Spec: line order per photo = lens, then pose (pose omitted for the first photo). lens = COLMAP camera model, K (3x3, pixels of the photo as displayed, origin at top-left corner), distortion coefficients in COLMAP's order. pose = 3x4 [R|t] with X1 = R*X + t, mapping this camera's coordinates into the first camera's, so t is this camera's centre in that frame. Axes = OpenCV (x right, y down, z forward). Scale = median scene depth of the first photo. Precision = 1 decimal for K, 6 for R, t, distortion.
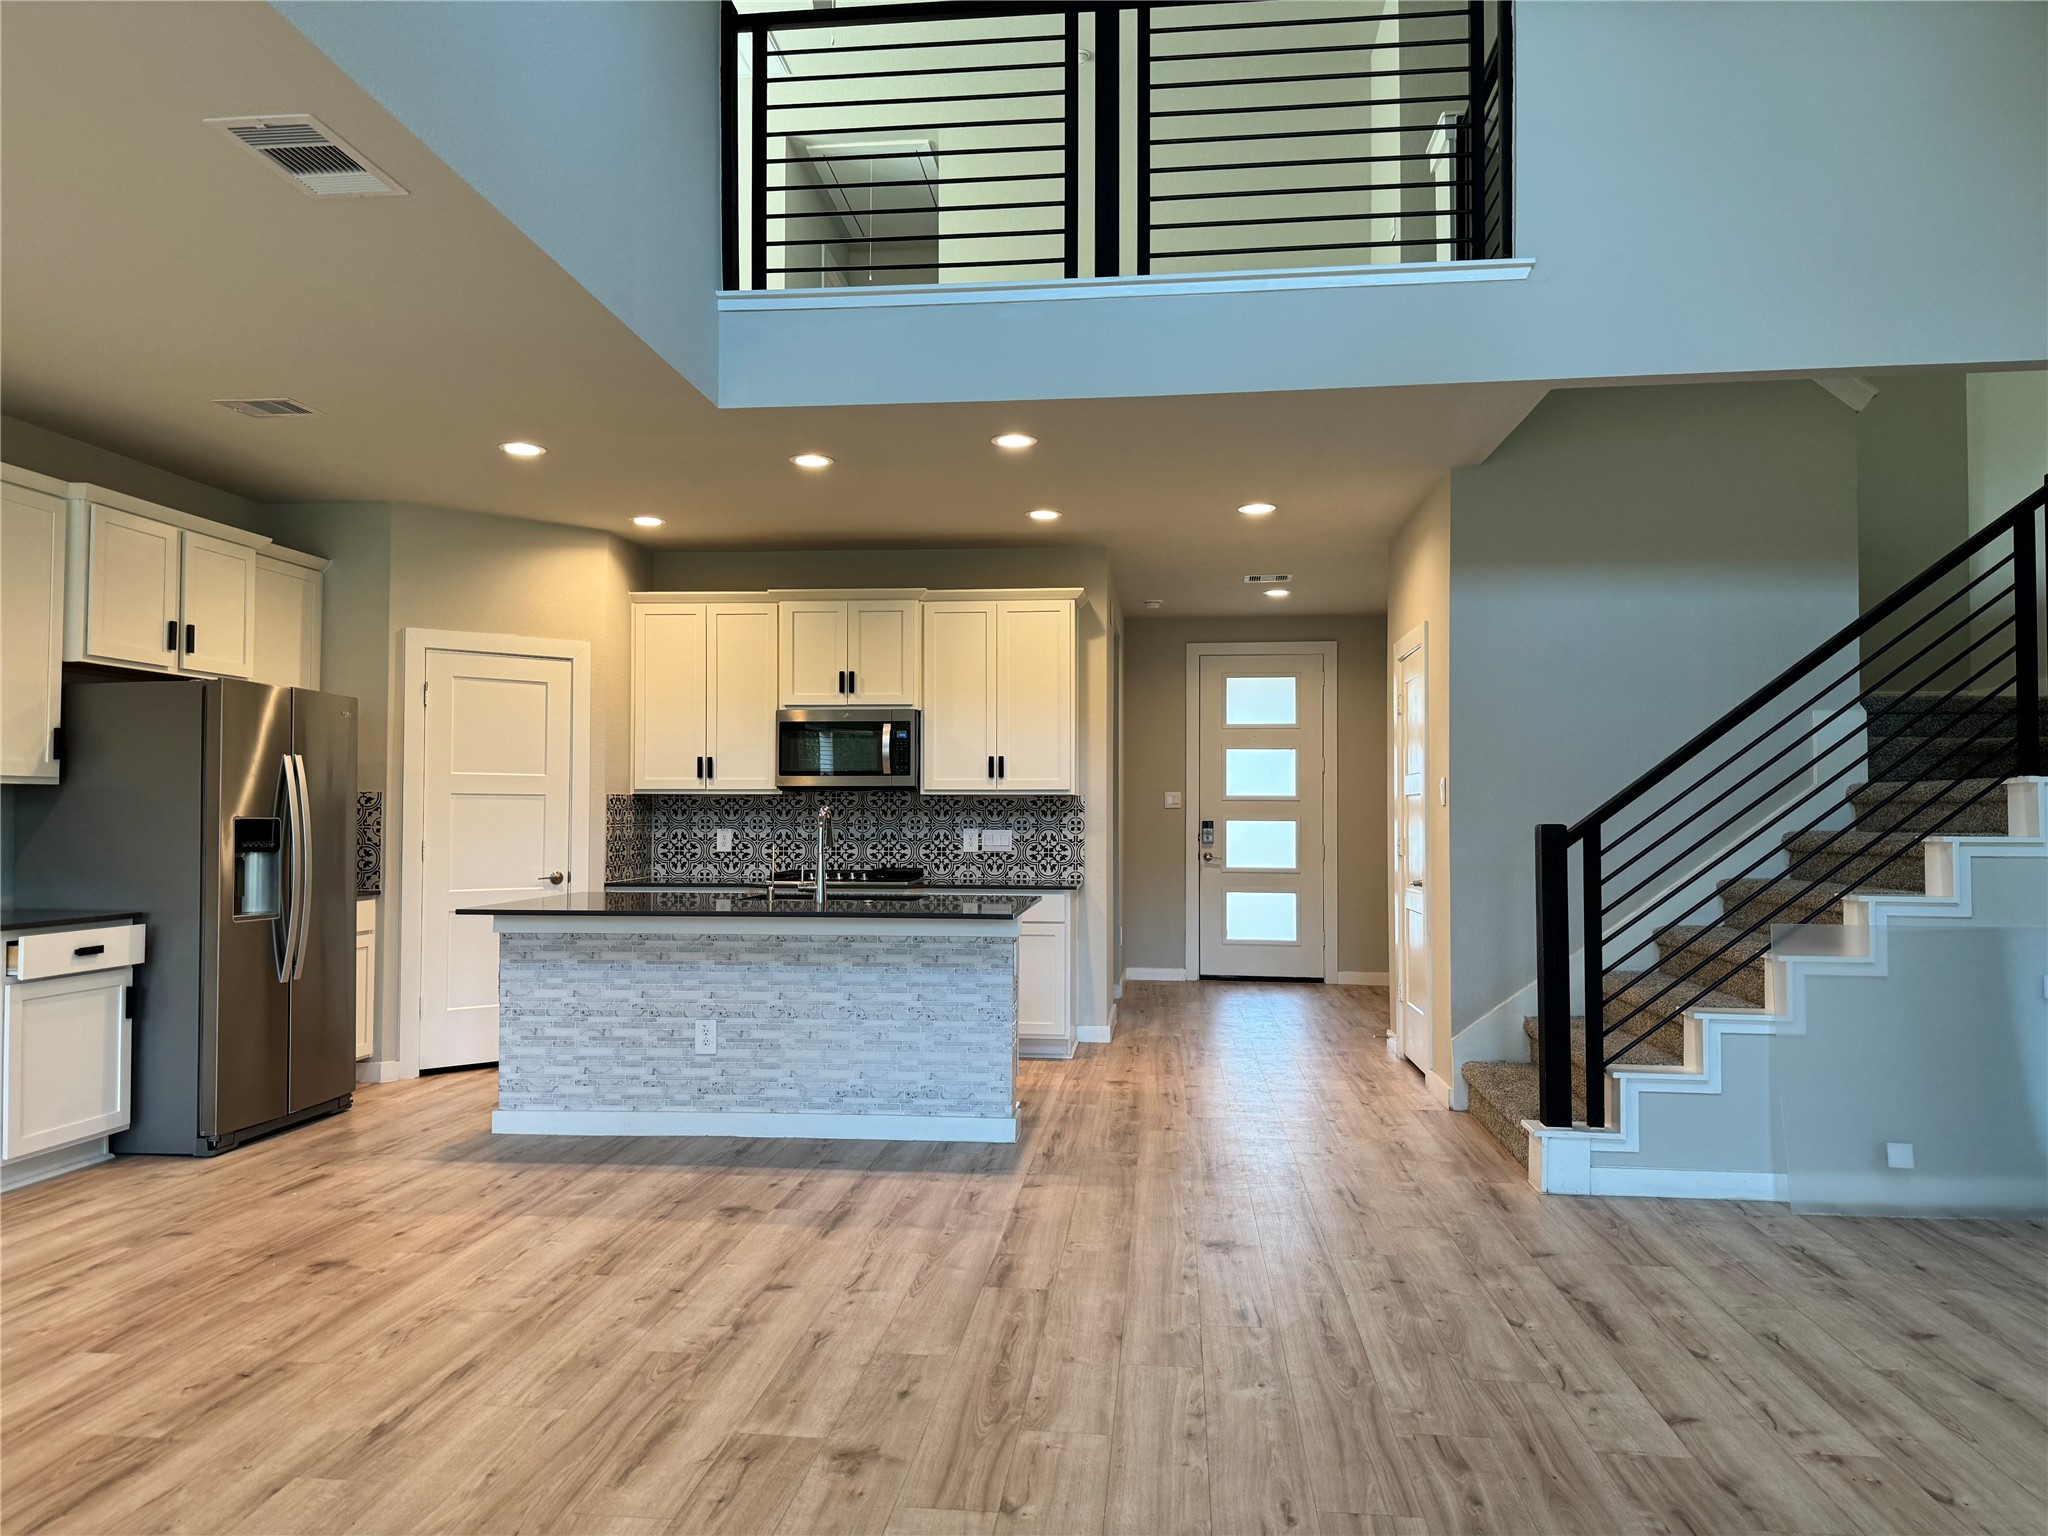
lens RADIAL K [[1445.0, 0, 1017.0], [0, 1445.0, 774.8], [0, 0, 1]] dist [0.044662, -0.053721]
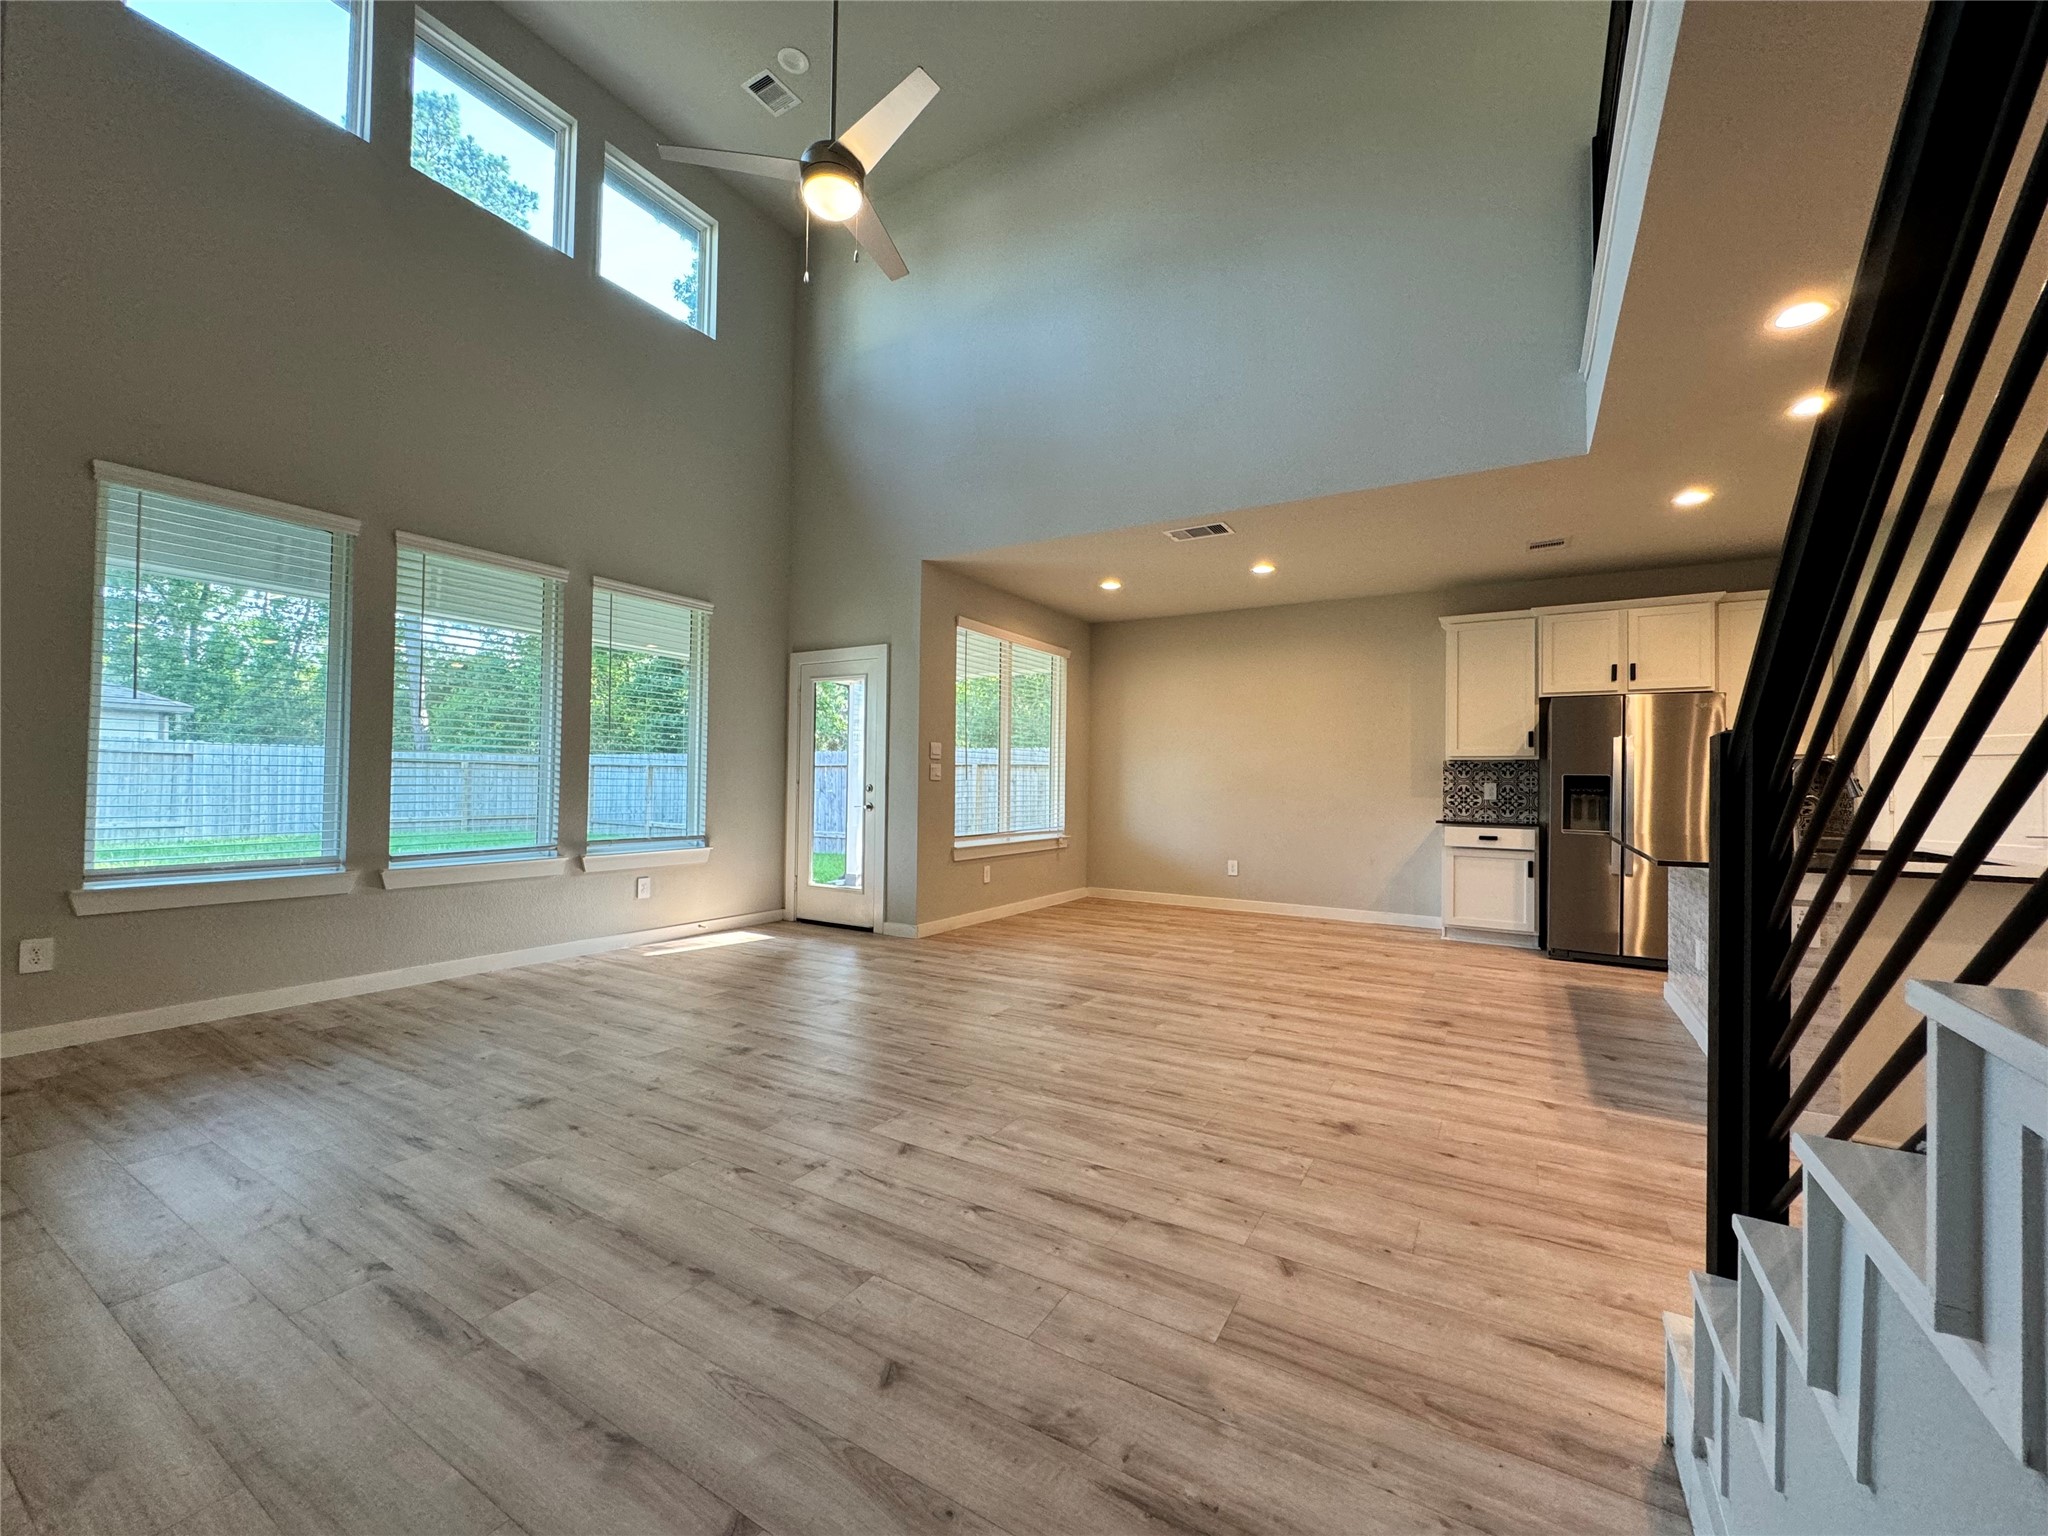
lens RADIAL K [[815.9, 0, 1023.6], [0, 815.9, 767.1], [0, 0, 1]] dist [-0.003916, 0.000960]
pose [[-0.420951, -0.026501, -0.906696, 0.835560], [0.008405, 0.999416, -0.033113, 0.061397], [0.907044, -0.021560, -0.420483, 1.050877]]
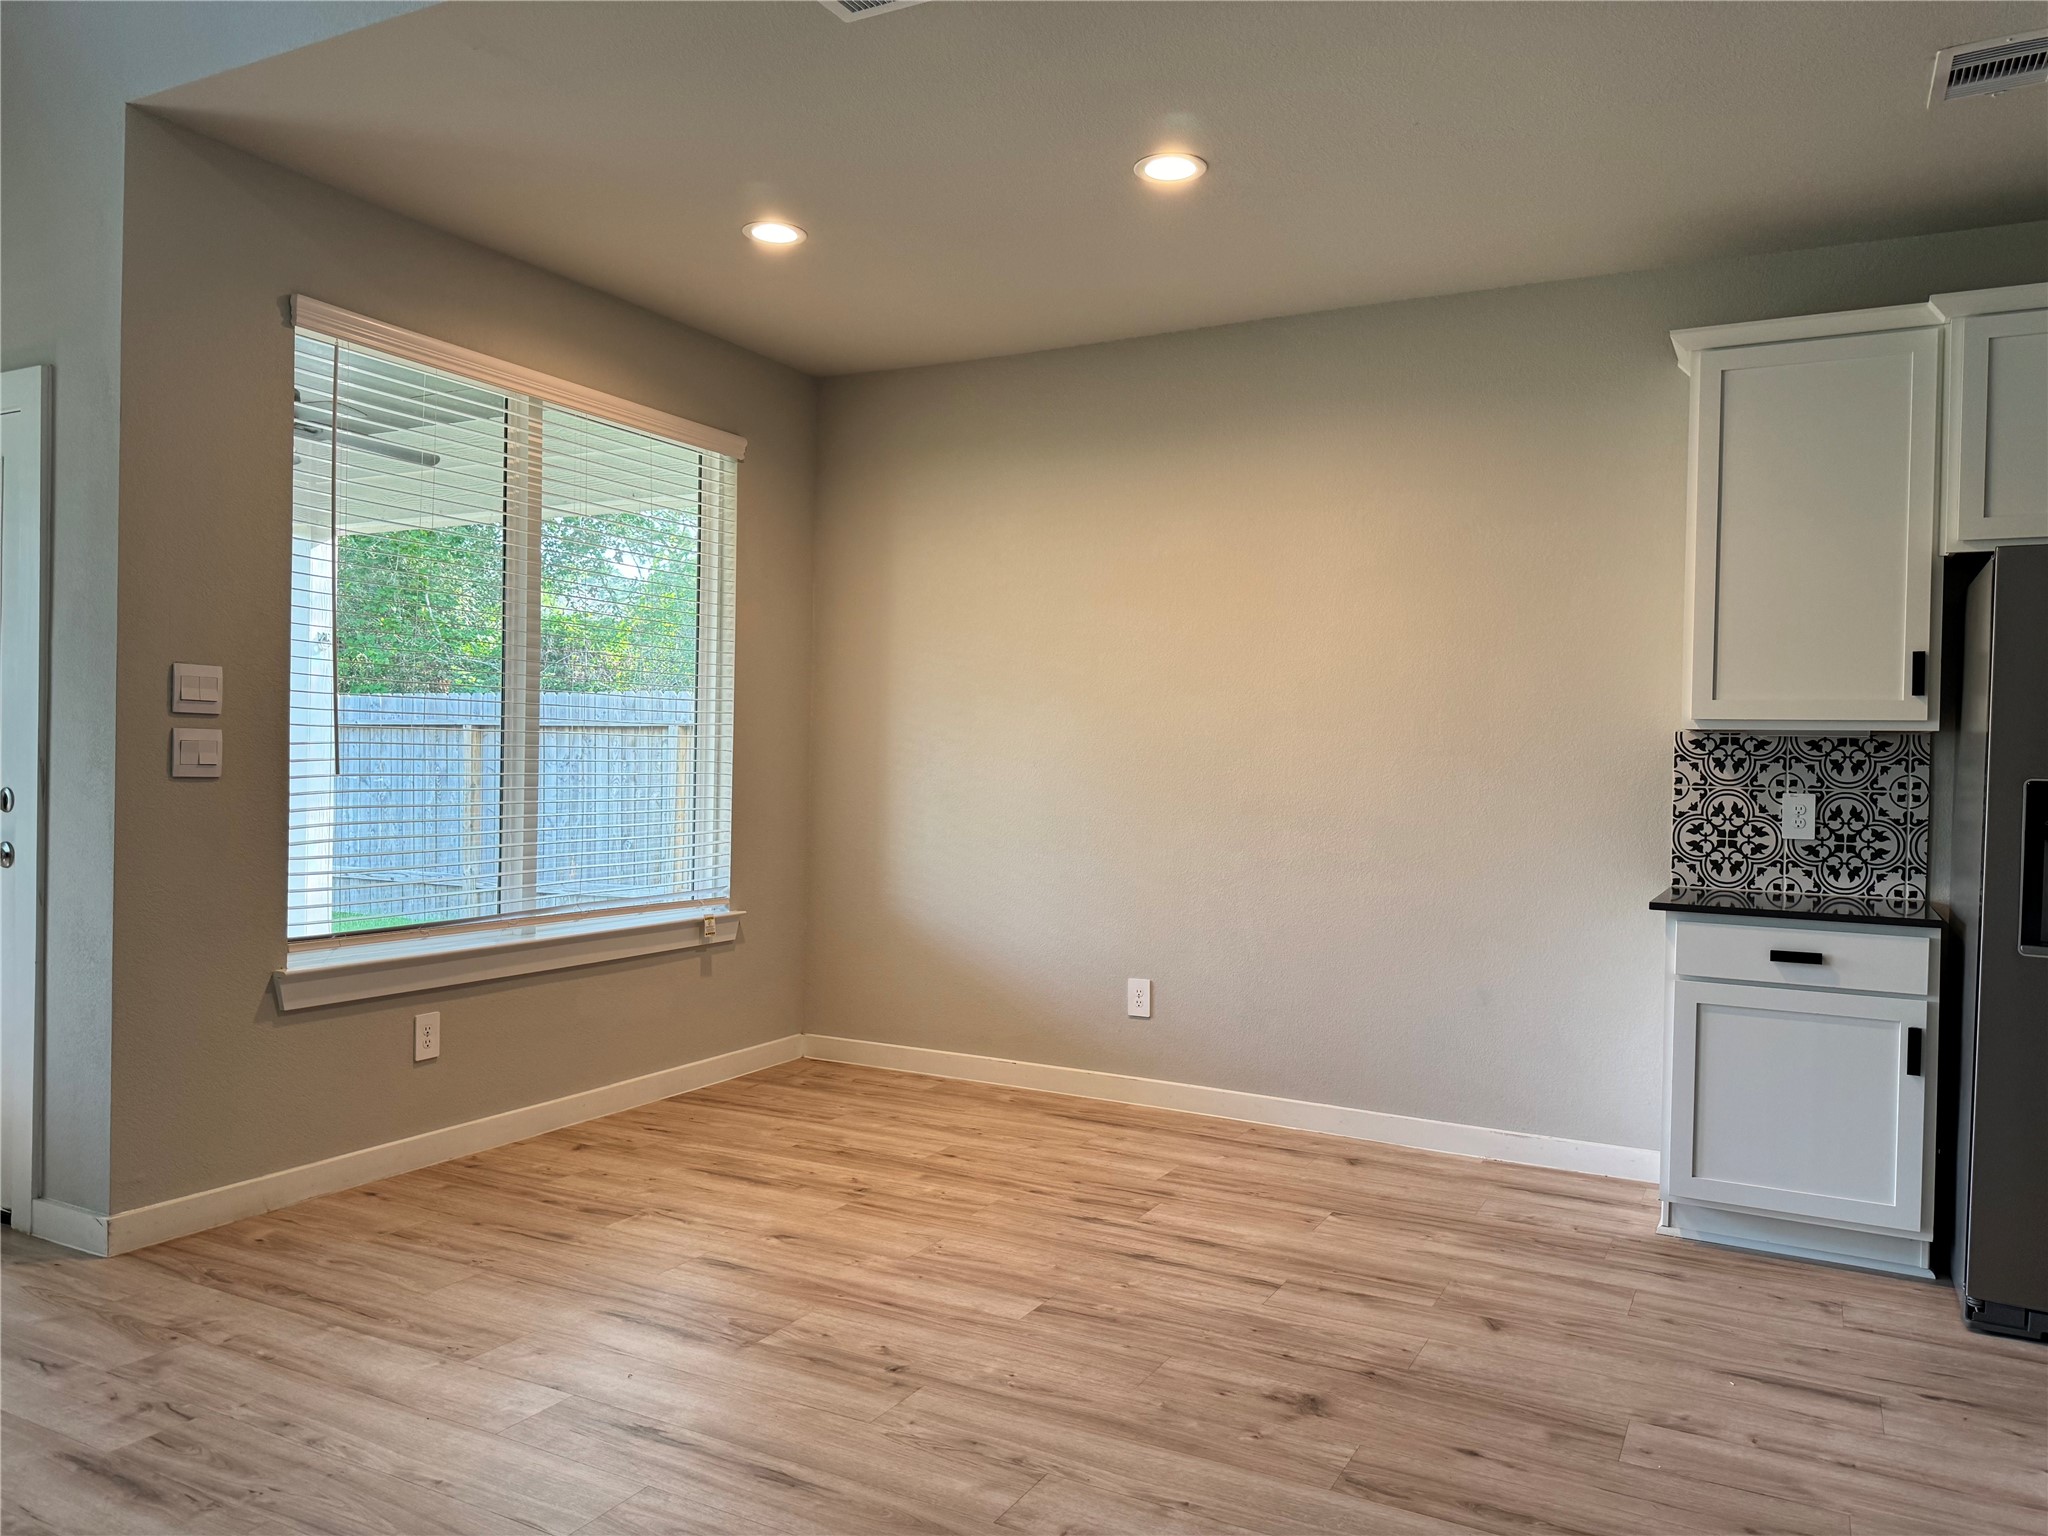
lens RADIAL K [[1445.0, 0, 1021.0], [0, 1445.0, 771.1], [0, 0, 1]] dist [0.044662, -0.053721]
pose [[-0.375655, -0.002641, -0.926756, 0.211089], [0.001725, 0.999992, -0.003549, 0.035324], [0.926758, -0.002932, -0.375647, 1.082355]]
